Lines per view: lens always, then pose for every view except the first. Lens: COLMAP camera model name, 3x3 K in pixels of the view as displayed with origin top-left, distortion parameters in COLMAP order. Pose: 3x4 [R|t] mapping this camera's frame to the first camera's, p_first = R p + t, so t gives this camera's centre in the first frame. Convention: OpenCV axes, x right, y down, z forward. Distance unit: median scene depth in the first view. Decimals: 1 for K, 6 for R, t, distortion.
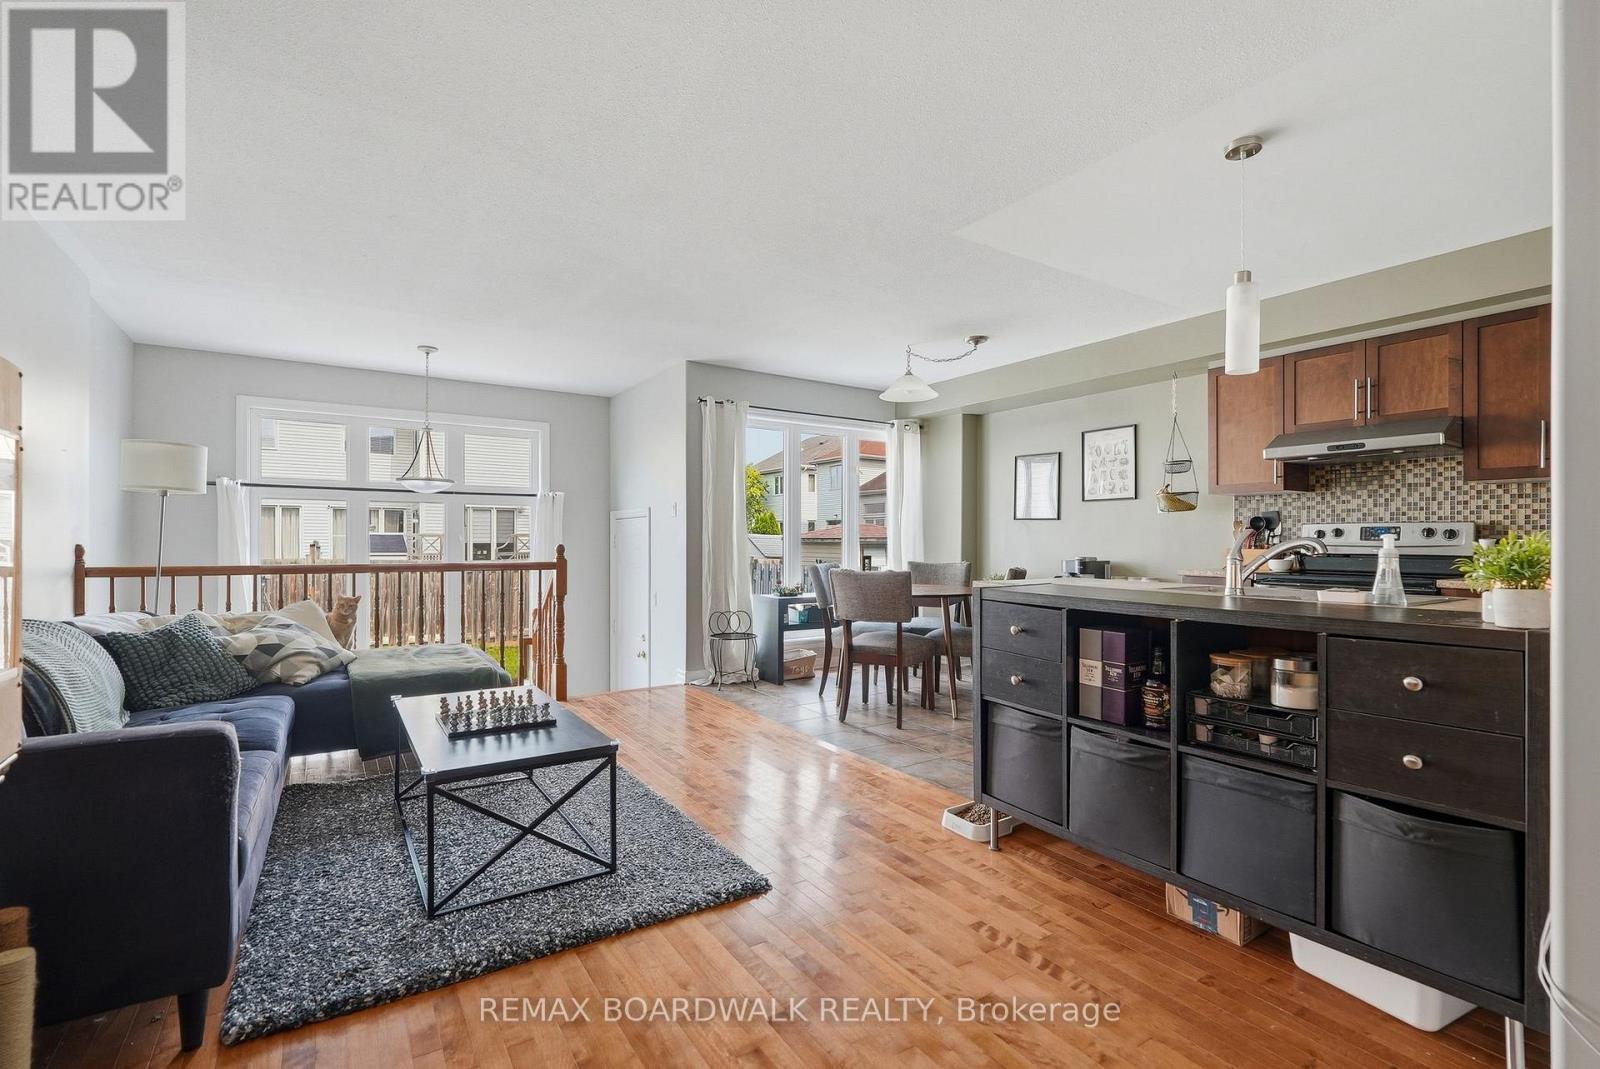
lens RADIAL K [[733.6, 0, 804.7], [0, 733.6, 540.1], [0, 0, 1]] dist [-0.003427, 0.002159]
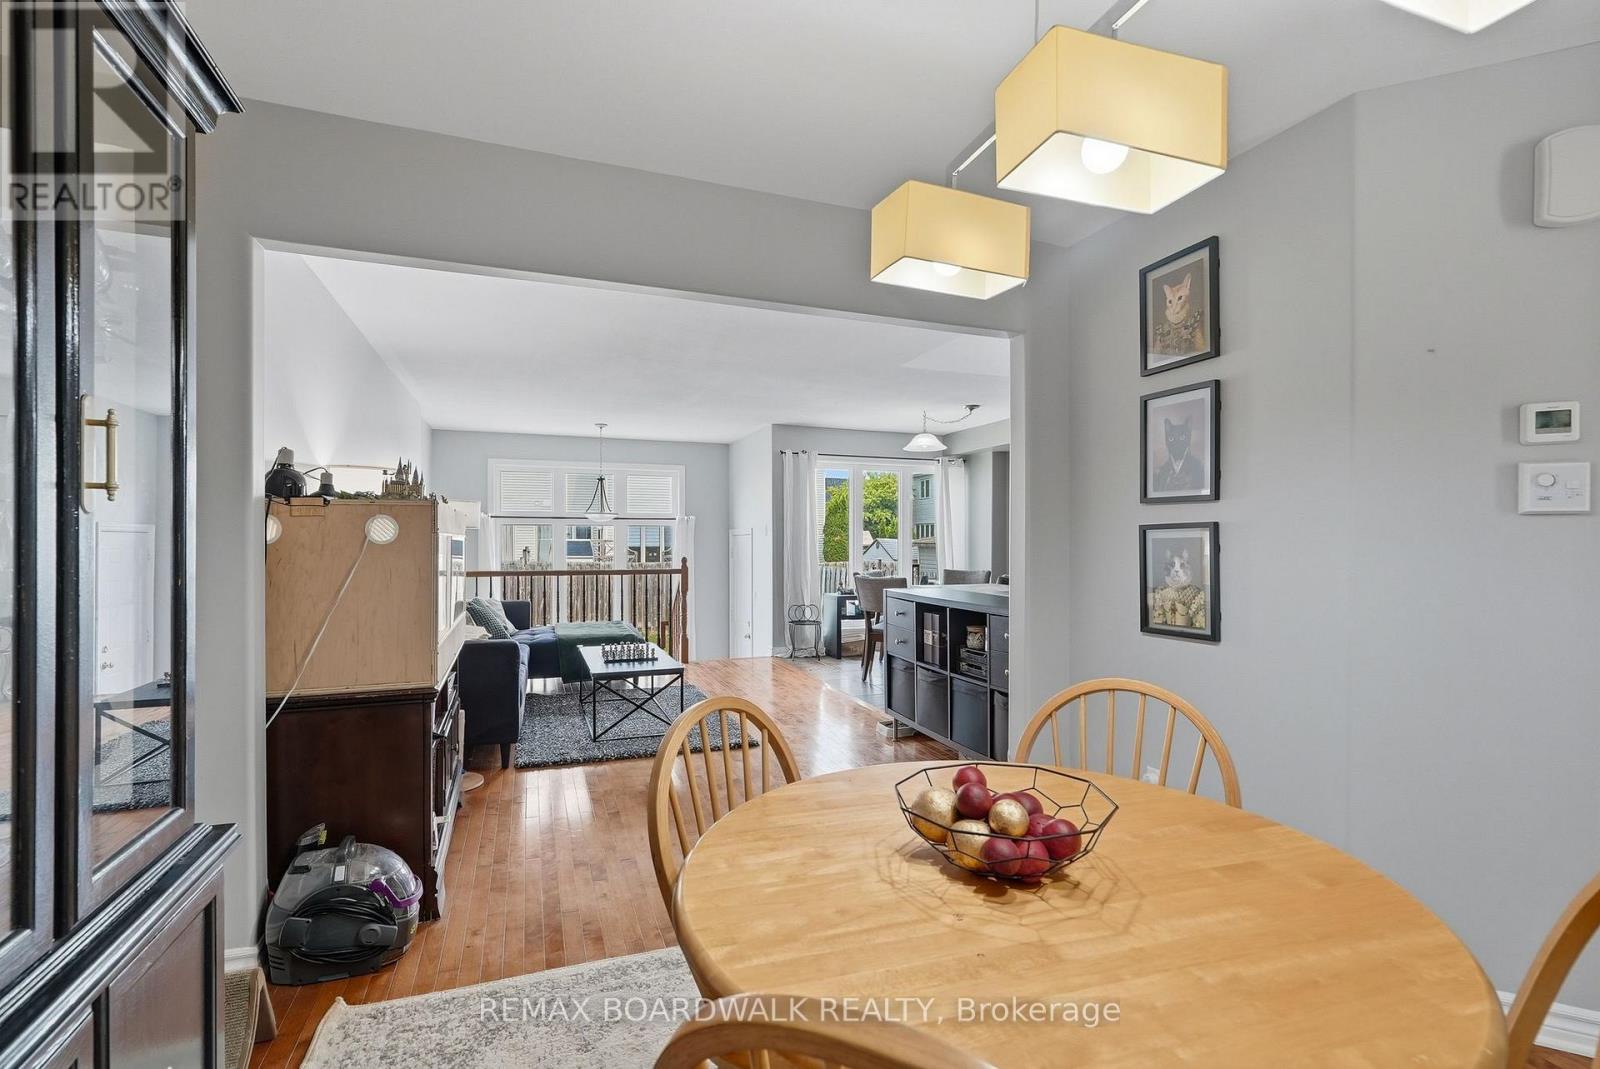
lens RADIAL K [[733.6, 0, 798.4], [0, 733.6, 540.8], [0, 0, 1]] dist [-0.003427, 0.002159]
pose [[0.974276, -0.001599, -0.225353, 0.274563], [0.001873, 0.999998, 0.001000, -0.033460], [0.225351, -0.001396, 0.974277, -0.471446]]
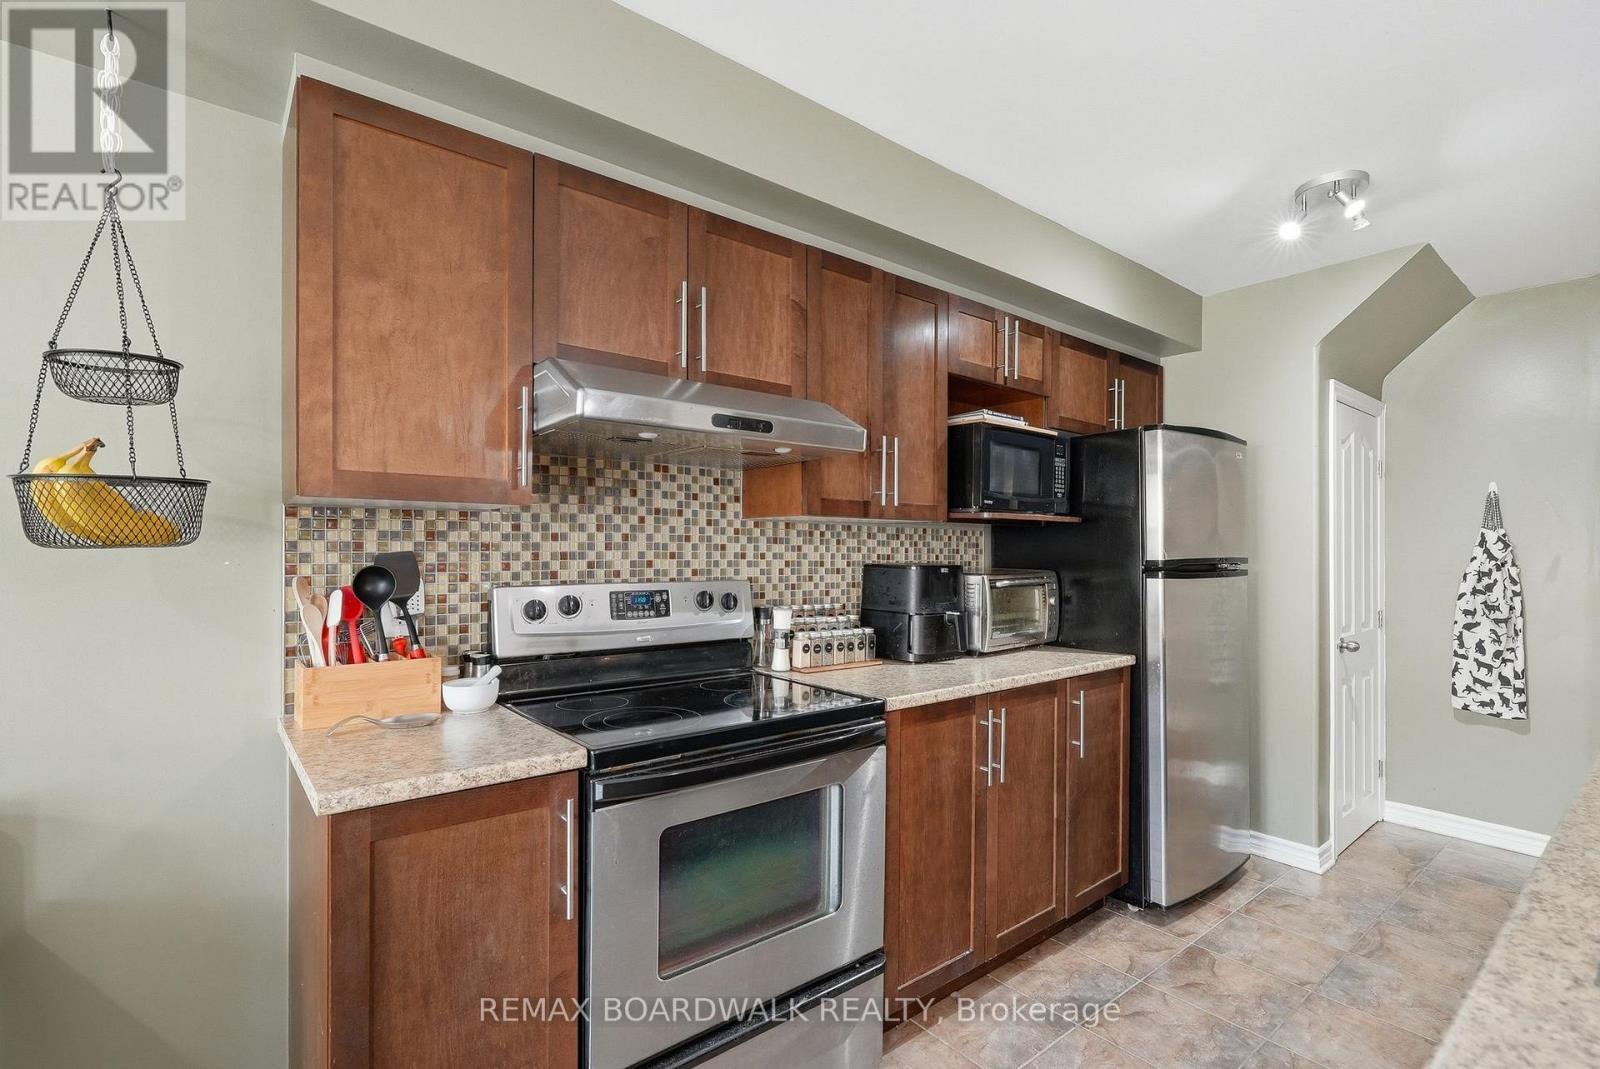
lens RADIAL K [[733.6, 0, 789.7], [0, 733.6, 543.7], [0, 0, 1]] dist [-0.003427, 0.002159]
pose [[-0.087545, 0.003155, 0.996156, 0.267414], [-0.004833, 0.999982, -0.003591, -0.048301], [-0.996149, -0.005129, -0.087528, 0.920572]]
